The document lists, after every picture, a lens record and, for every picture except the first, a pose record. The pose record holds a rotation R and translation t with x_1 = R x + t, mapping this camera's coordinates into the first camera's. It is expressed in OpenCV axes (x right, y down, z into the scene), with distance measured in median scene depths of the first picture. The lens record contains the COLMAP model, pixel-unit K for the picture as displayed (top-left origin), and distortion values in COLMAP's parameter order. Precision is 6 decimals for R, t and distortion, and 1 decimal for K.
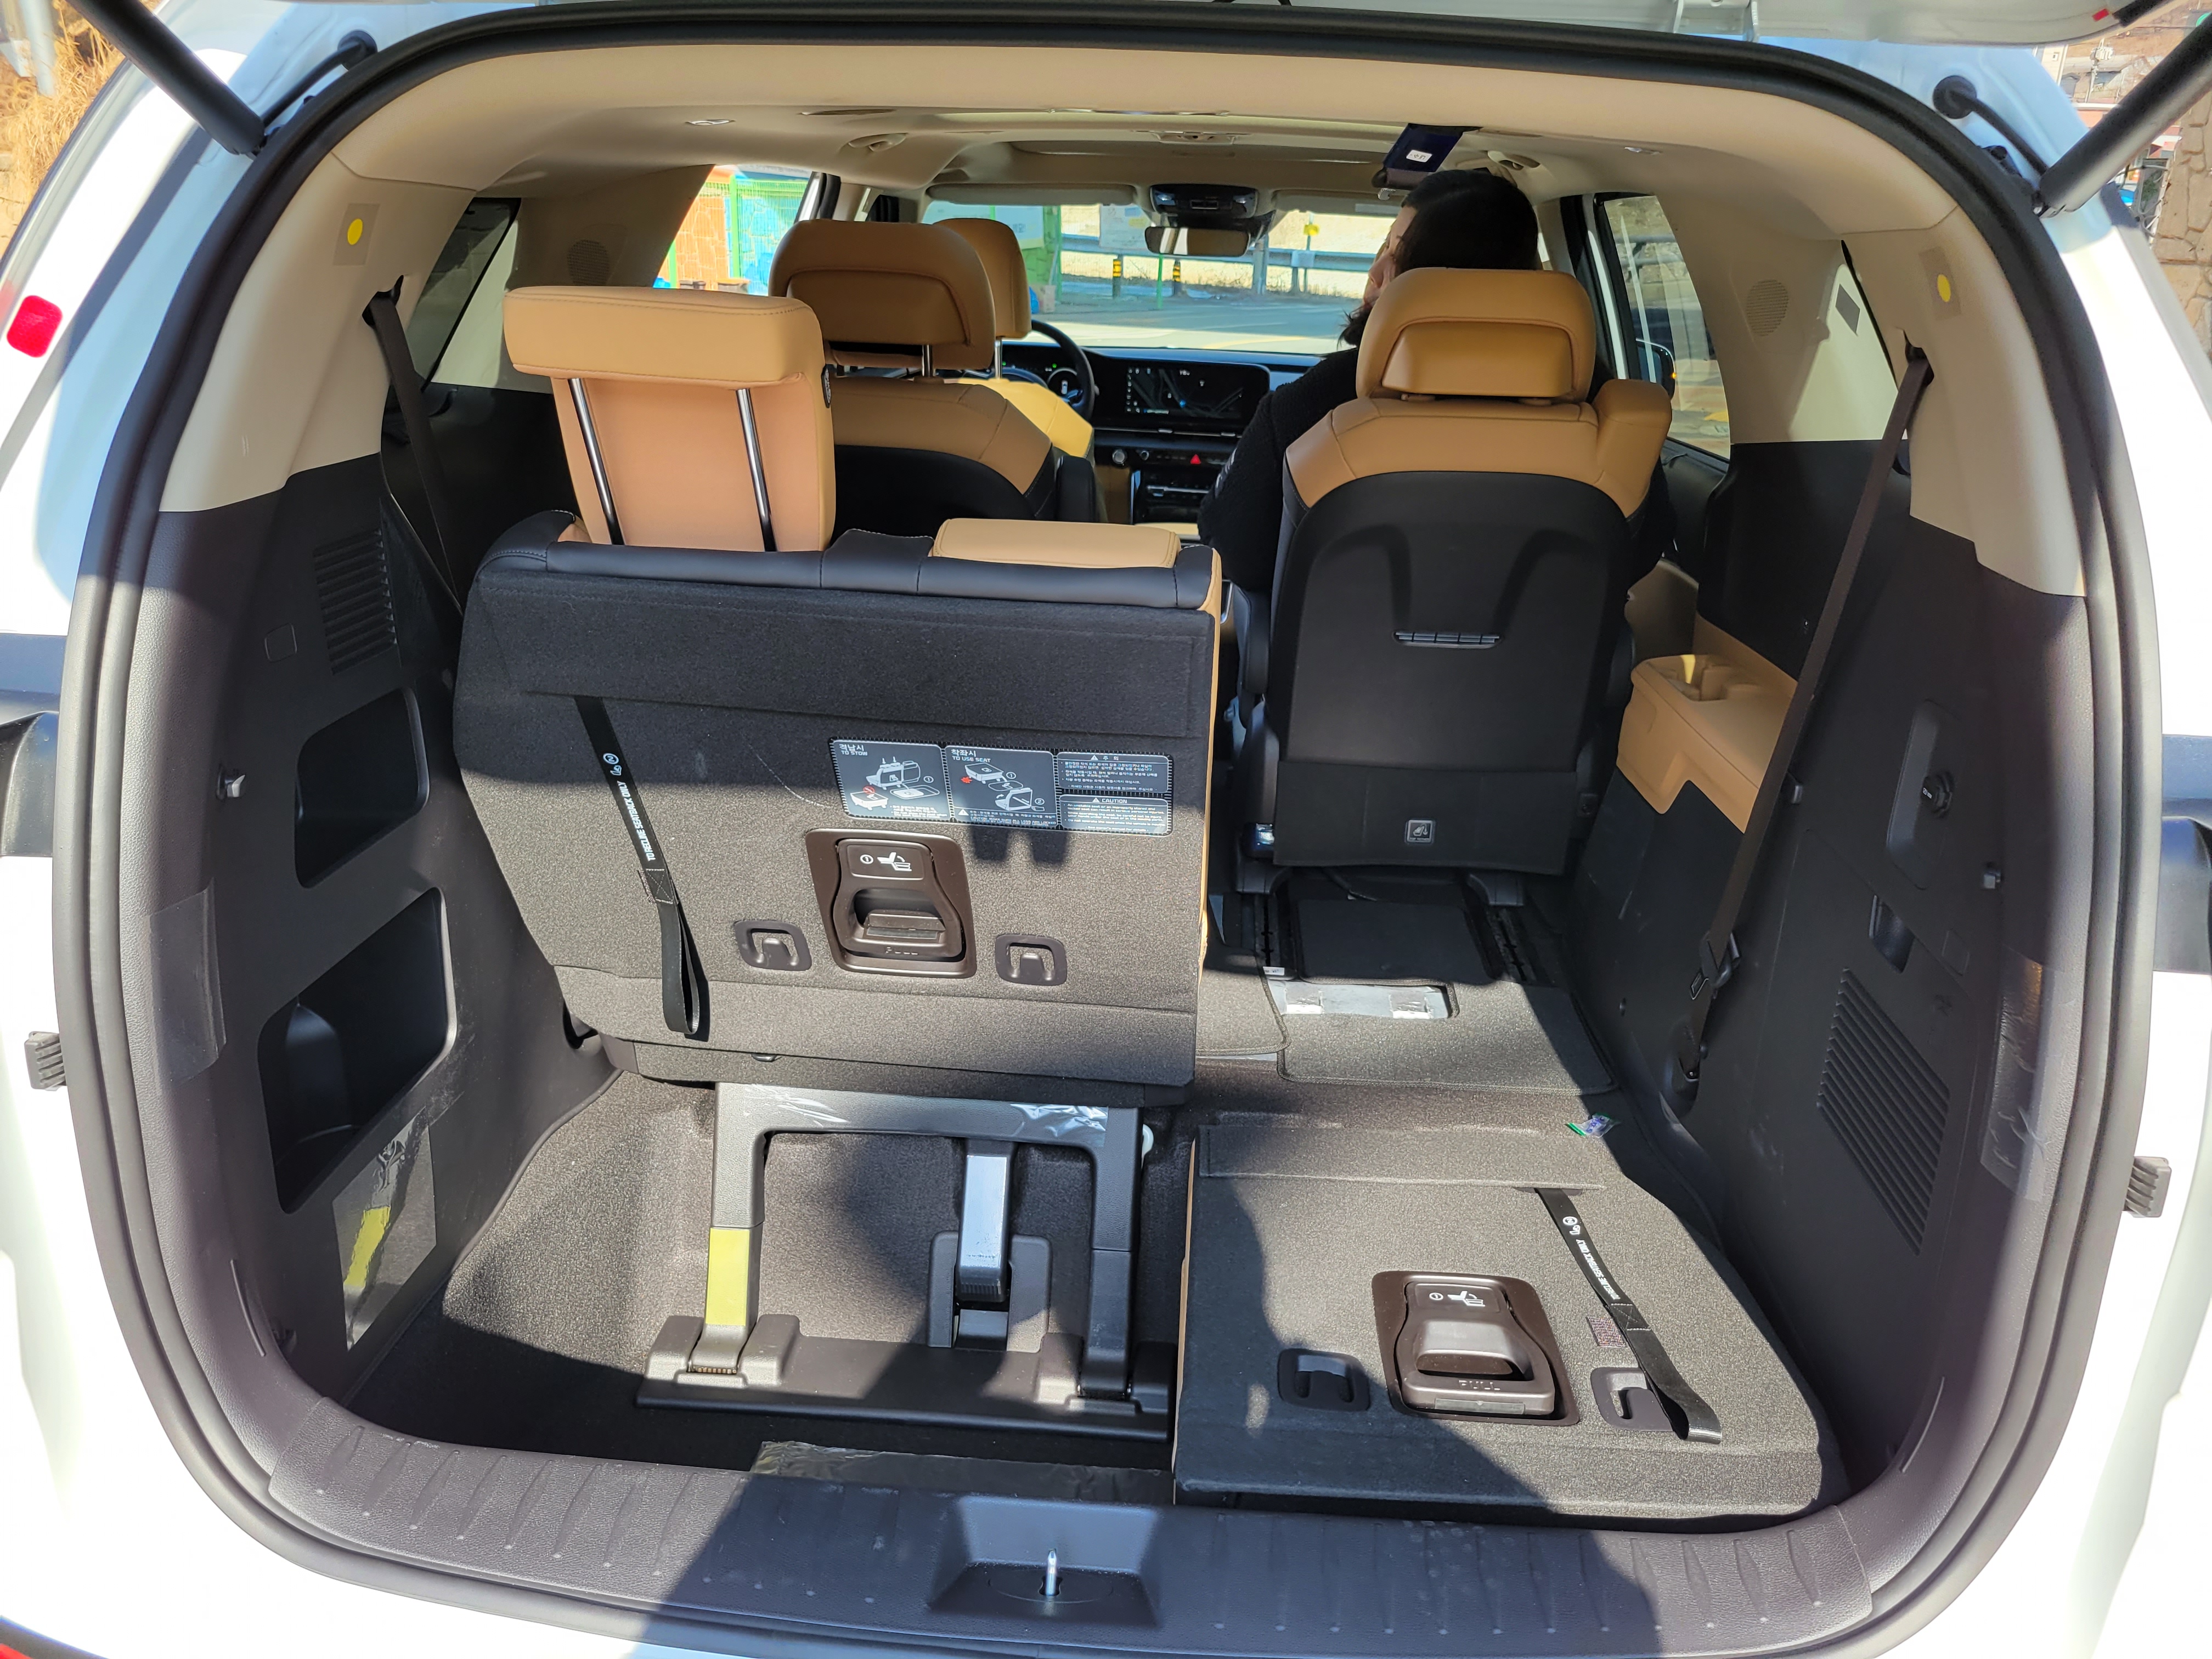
lens RADIAL K [[1648.4, 0, 1108.2], [0, 1648.4, 775.2], [0, 0, 1]] dist [0.000976, -0.003539]
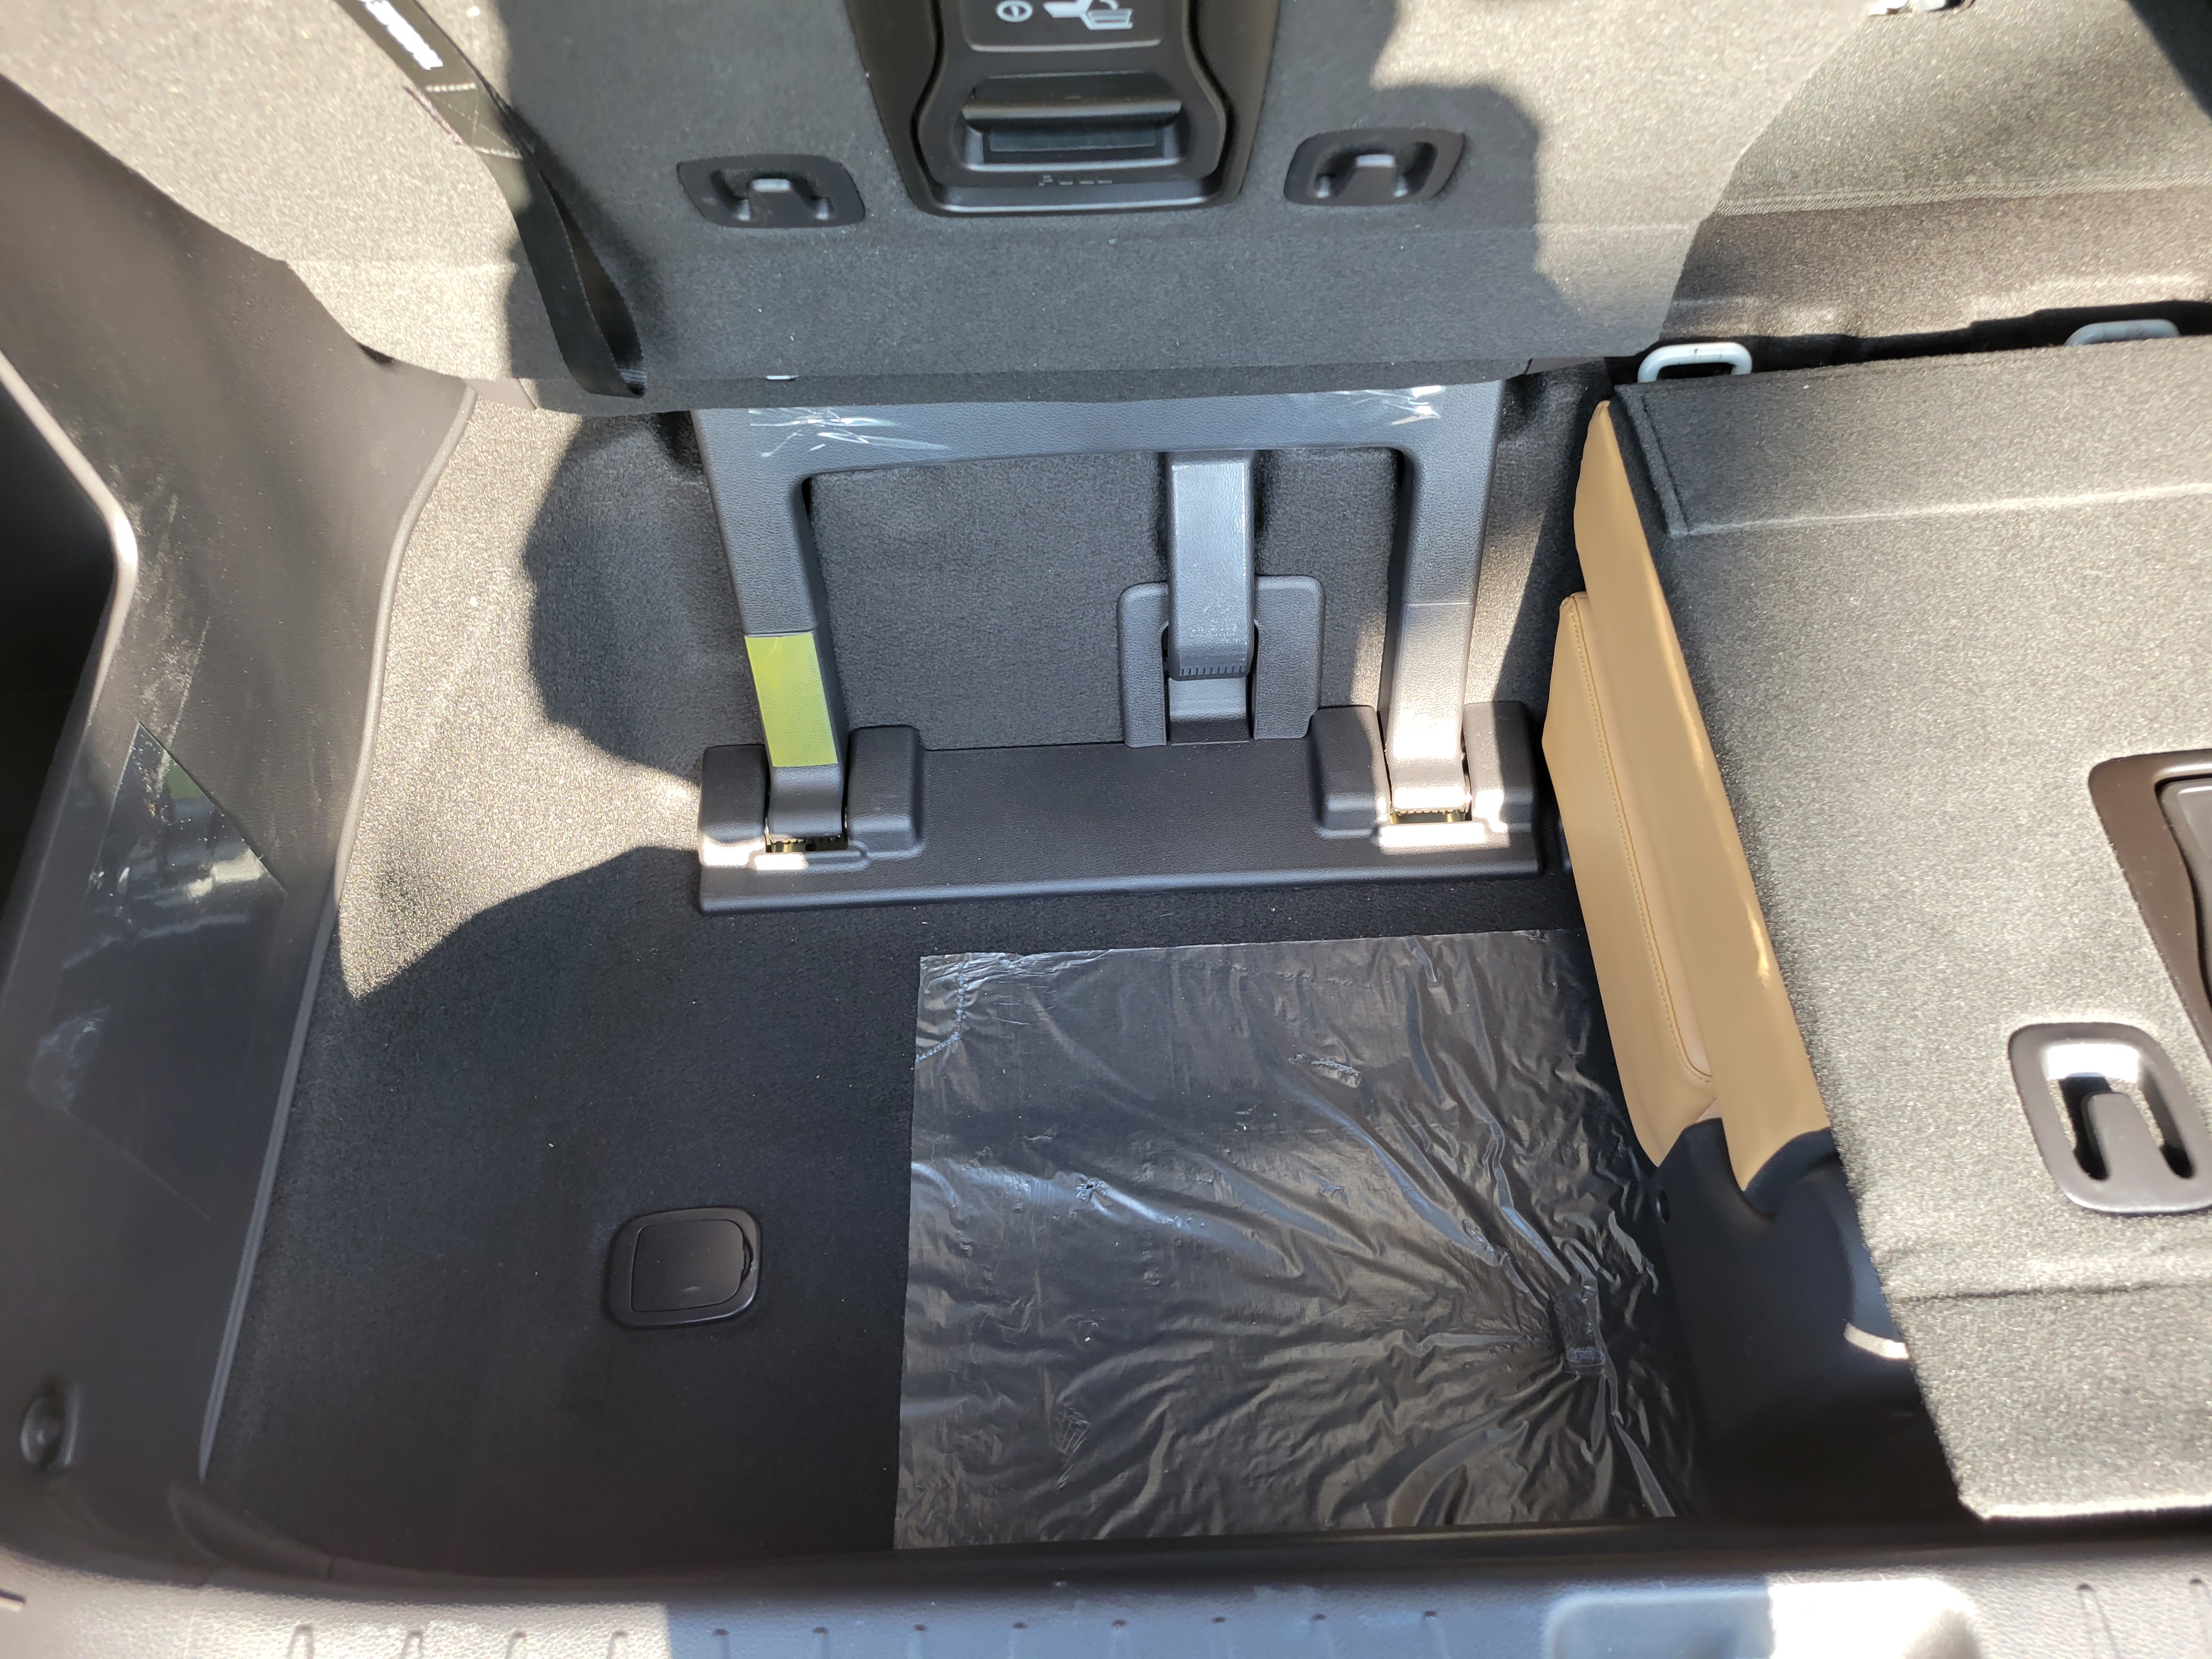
lens RADIAL K [[1668.4, 0, 1114.8], [0, 1668.4, 873.8], [0, 0, 1]] dist [0.016748, 0.008203]
pose [[0.992446, -0.122049, 0.012441, -0.151768], [0.081407, 0.731023, 0.677479, -0.060736], [-0.091780, -0.671349, 0.735437, 0.586203]]
